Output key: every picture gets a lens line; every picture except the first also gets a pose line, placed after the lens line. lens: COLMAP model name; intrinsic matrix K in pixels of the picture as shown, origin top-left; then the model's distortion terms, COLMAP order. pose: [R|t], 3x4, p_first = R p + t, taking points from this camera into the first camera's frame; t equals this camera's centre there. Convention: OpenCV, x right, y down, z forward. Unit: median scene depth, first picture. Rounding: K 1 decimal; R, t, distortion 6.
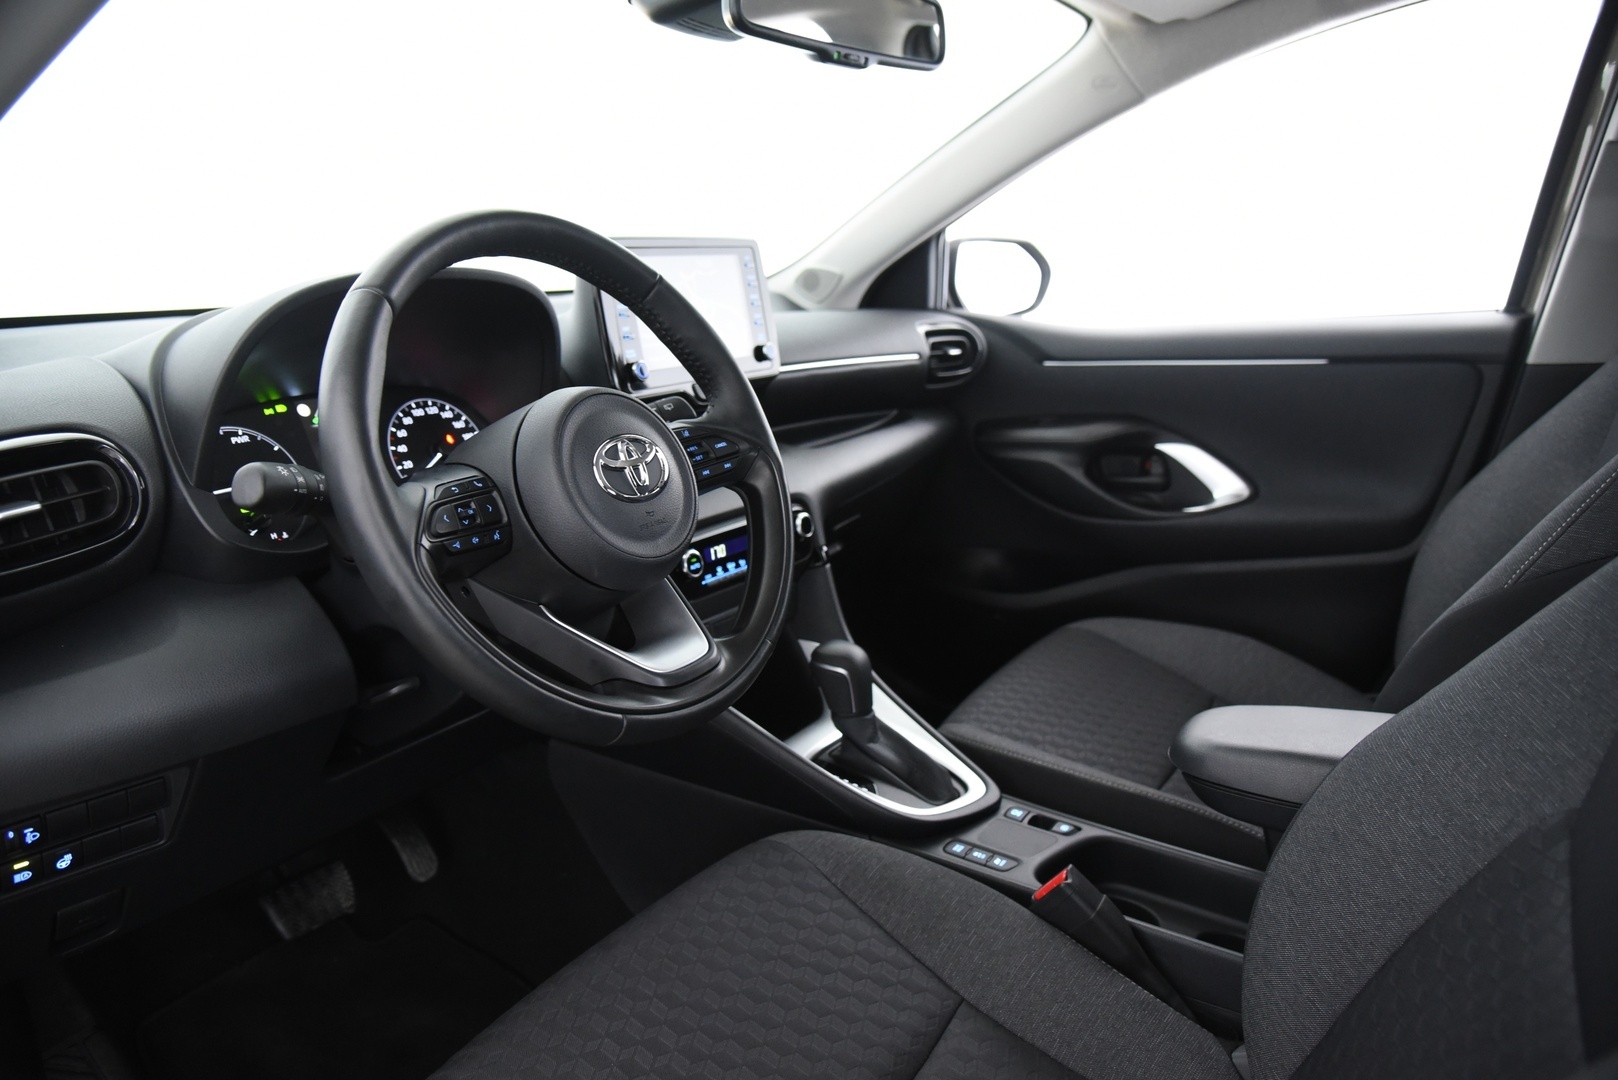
lens RADIAL K [[1121.4, 0, 816.0], [0, 1121.4, 536.2], [0, 0, 1]] dist [-0.107077, 0.041048]
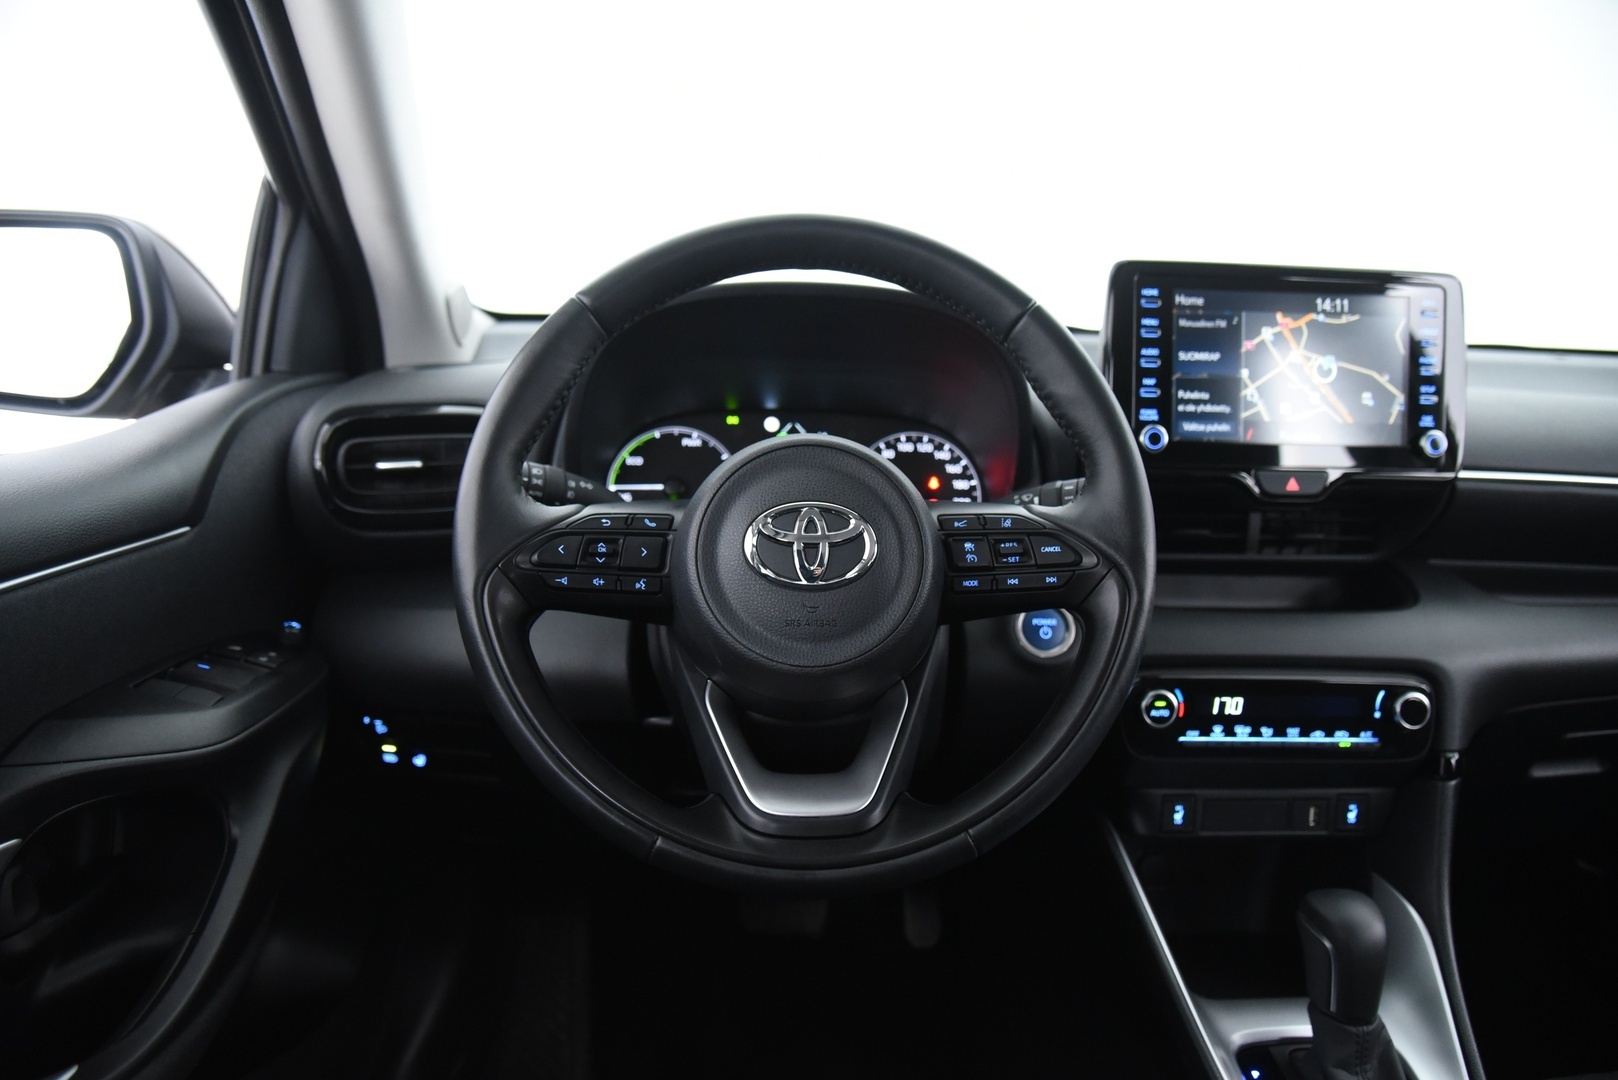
lens RADIAL K [[1121.4, 0, 800.7], [0, 1121.4, 543.2], [0, 0, 1]] dist [-0.107077, 0.041048]
pose [[0.570411, 0.206037, -0.795098, 0.330576], [-0.229415, 0.969465, 0.086637, -0.094944], [0.788670, 0.132988, 0.600261, 0.393721]]
